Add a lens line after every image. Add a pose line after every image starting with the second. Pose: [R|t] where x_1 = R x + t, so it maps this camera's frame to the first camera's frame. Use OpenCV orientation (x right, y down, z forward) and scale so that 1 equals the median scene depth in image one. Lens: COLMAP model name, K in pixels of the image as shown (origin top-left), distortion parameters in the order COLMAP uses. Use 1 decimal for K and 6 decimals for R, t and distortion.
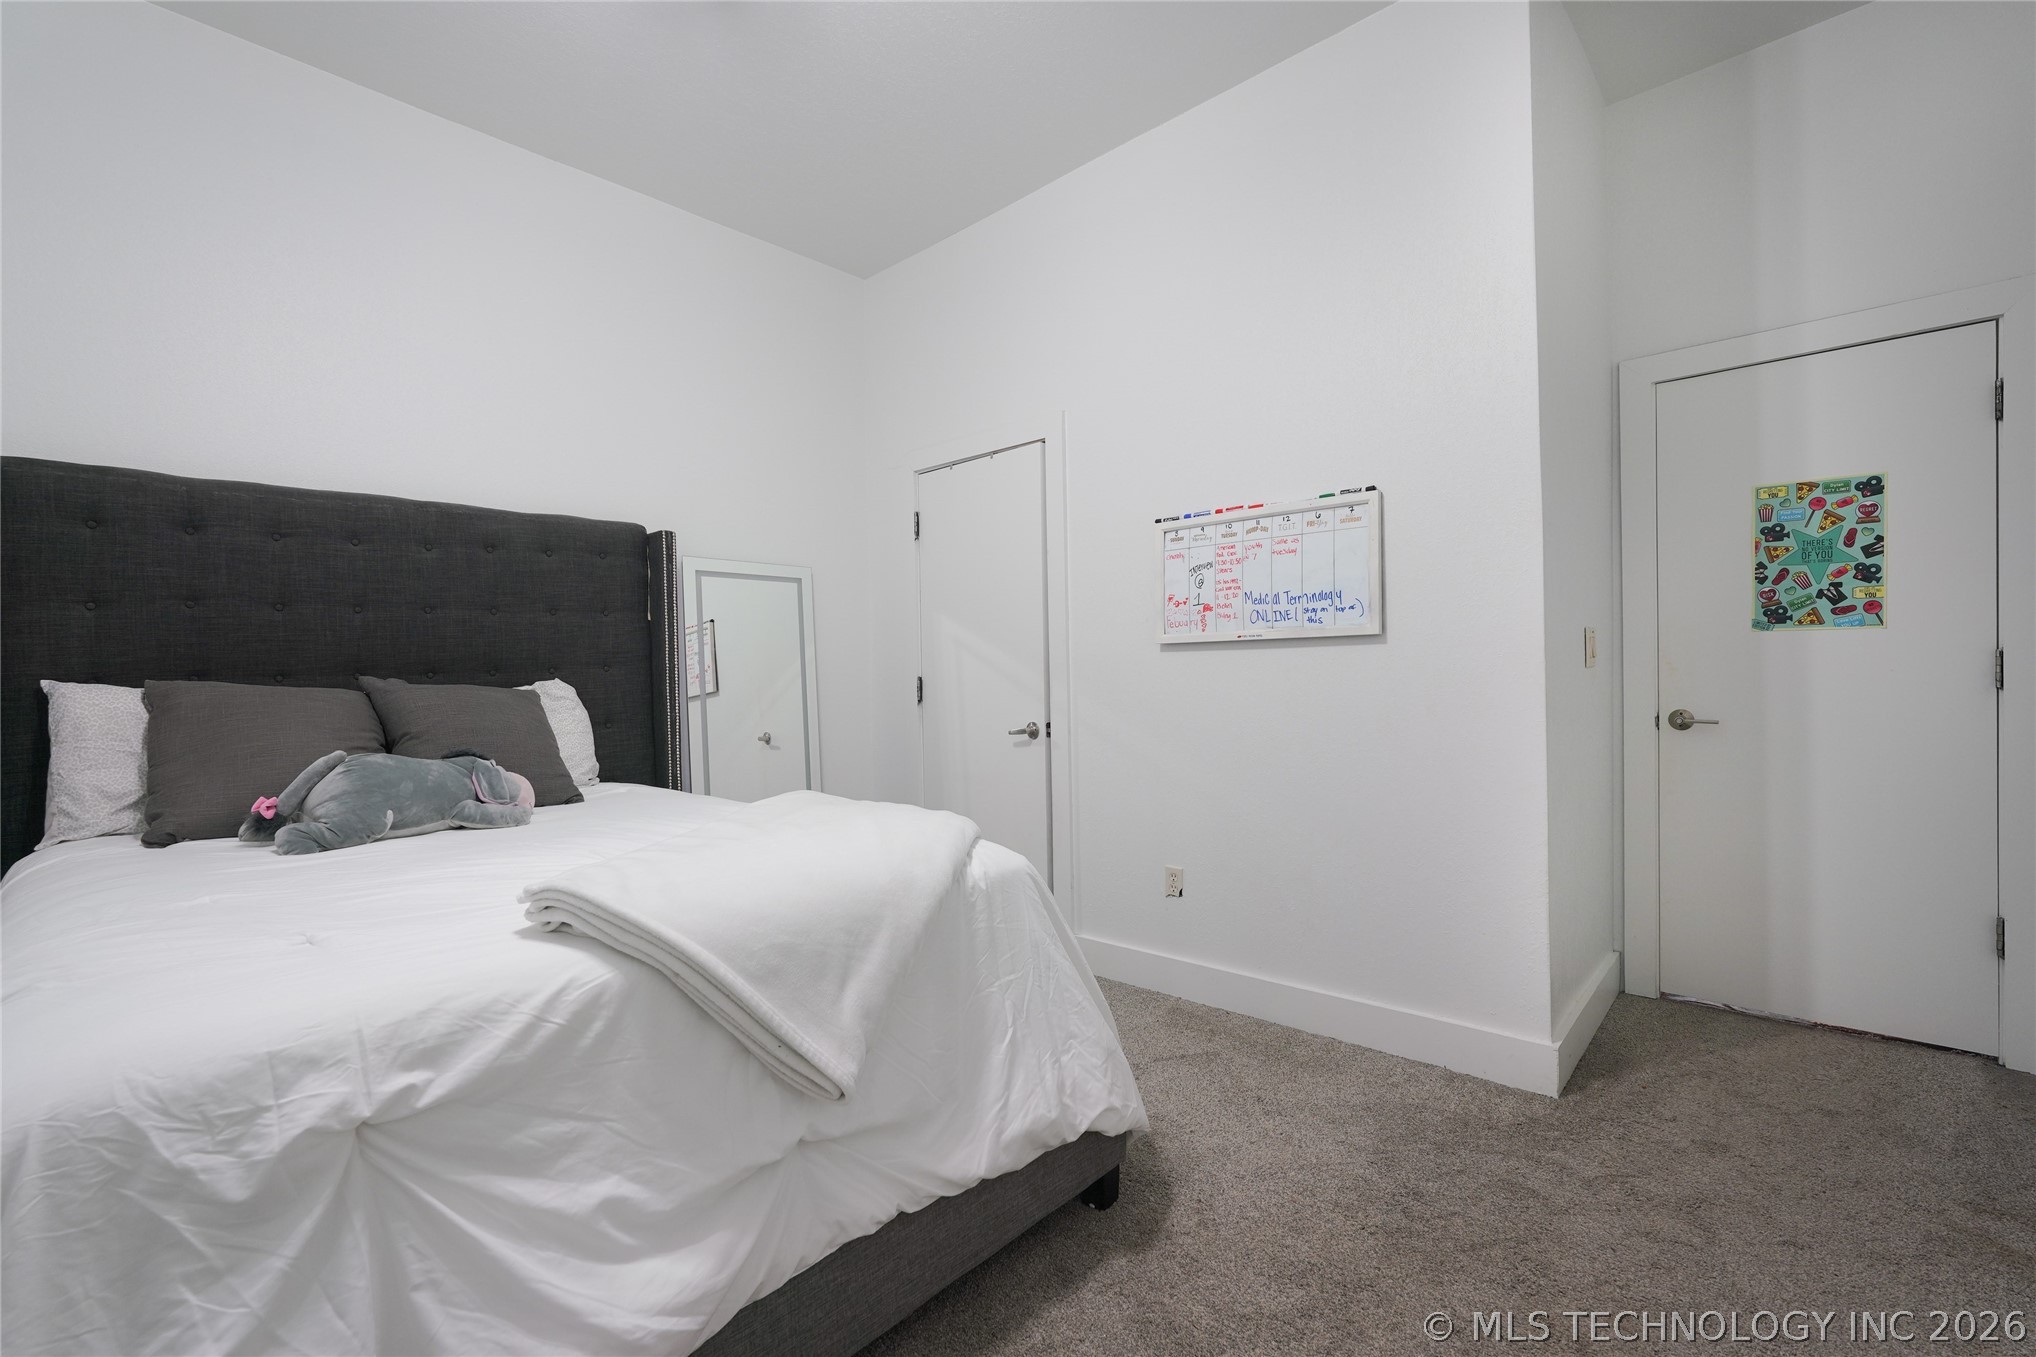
lens RADIAL K [[890.6, 0, 1021.8], [0, 890.6, 678.0], [0, 0, 1]] dist [-0.004335, 0.000518]
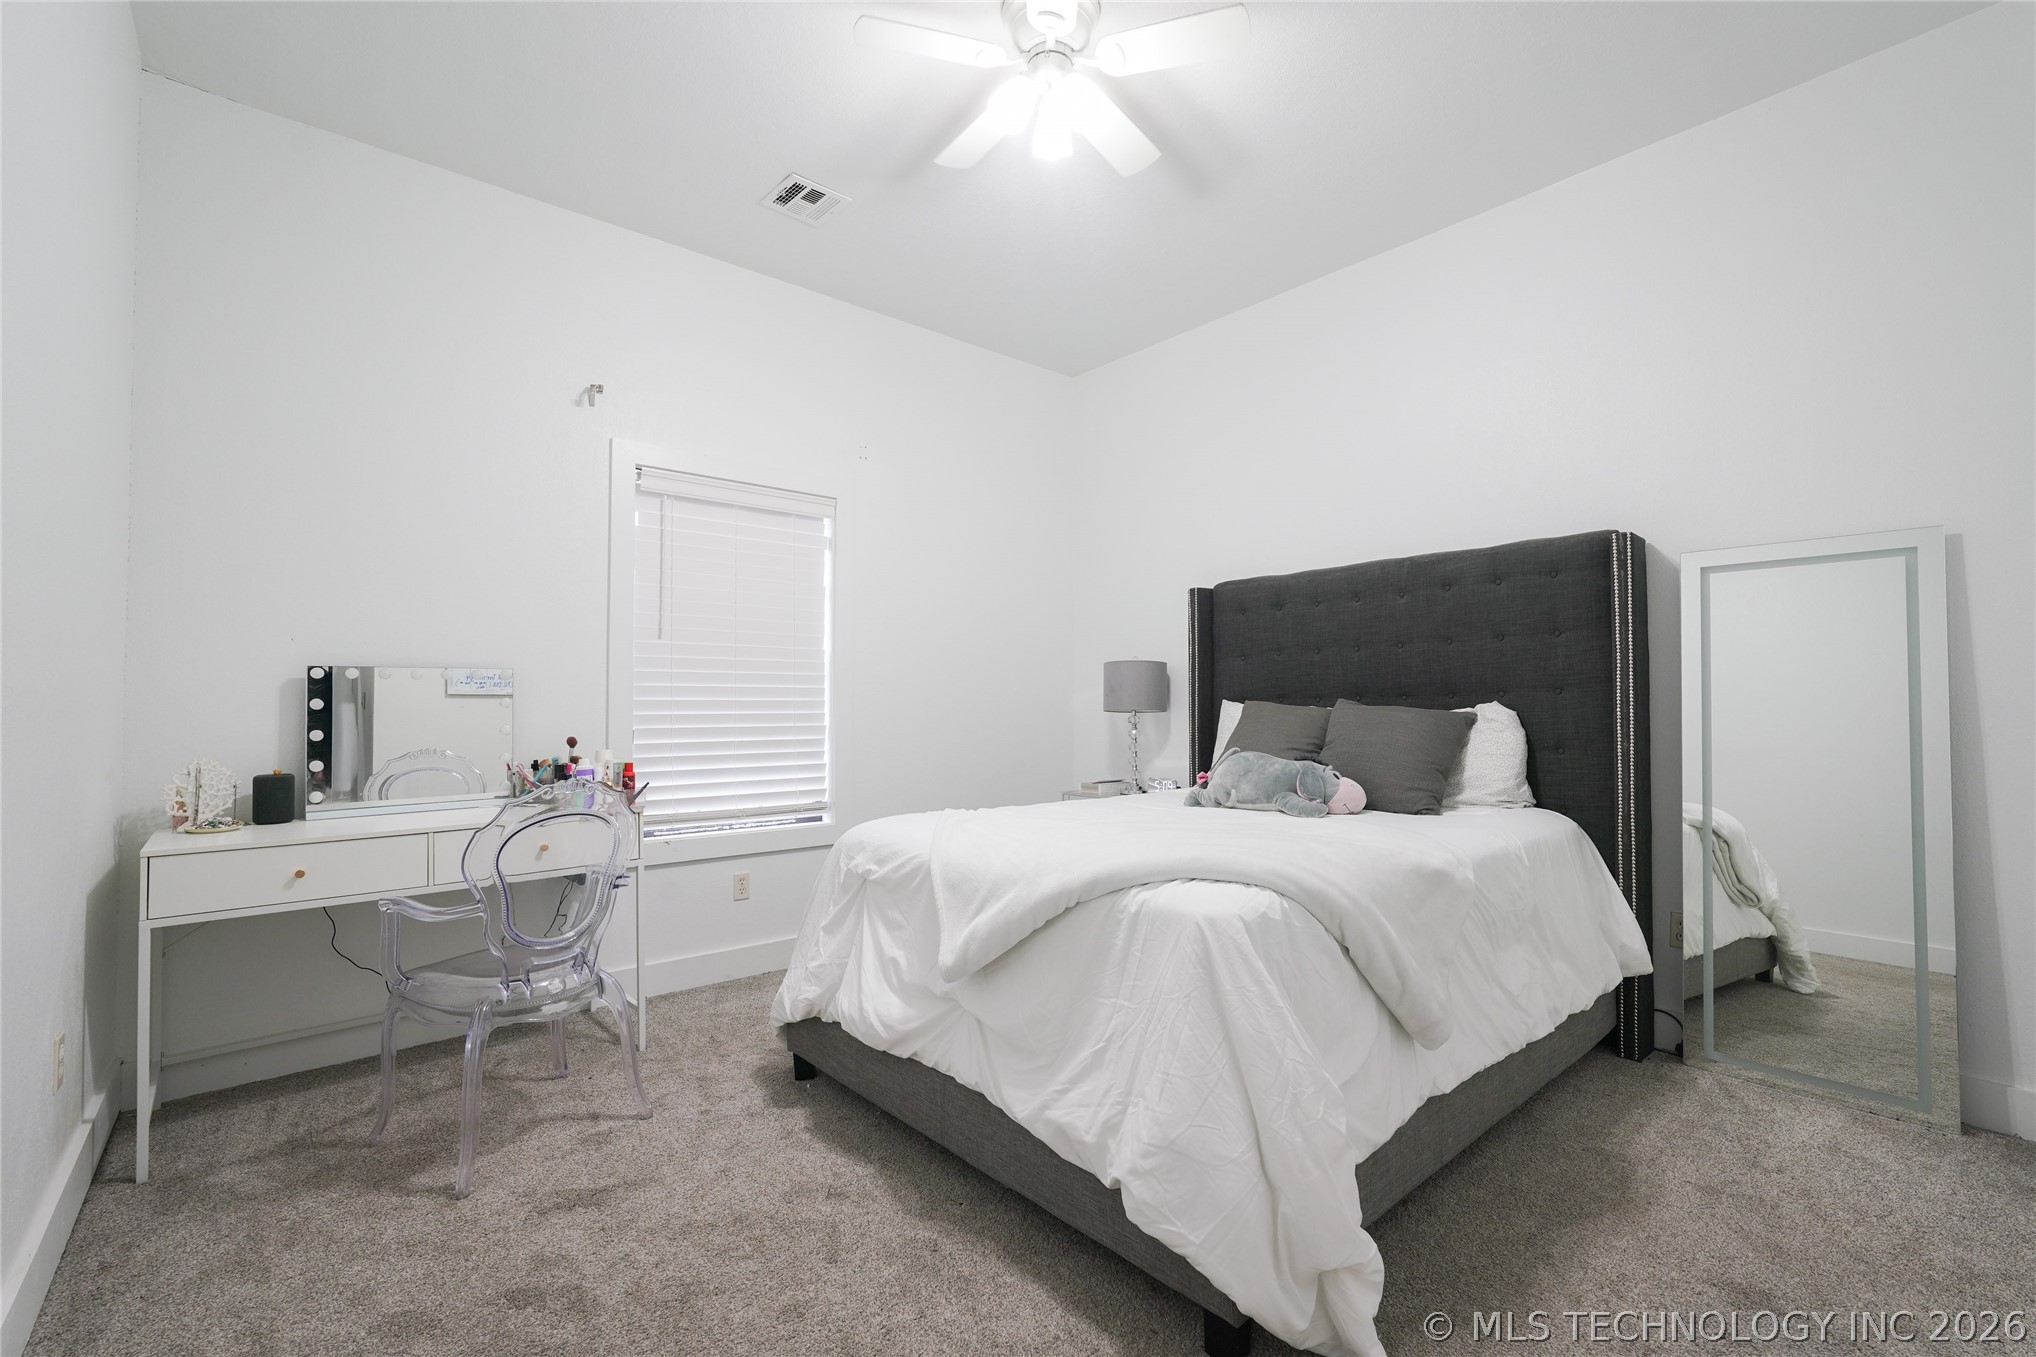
lens RADIAL K [[890.6, 0, 1023.4], [0, 890.6, 685.8], [0, 0, 1]] dist [-0.004335, 0.000518]
pose [[-0.109264, -0.003858, -0.994005, 1.067831], [0.000371, 0.999992, -0.003922, -0.025928], [0.994013, -0.000797, -0.109262, 1.043378]]
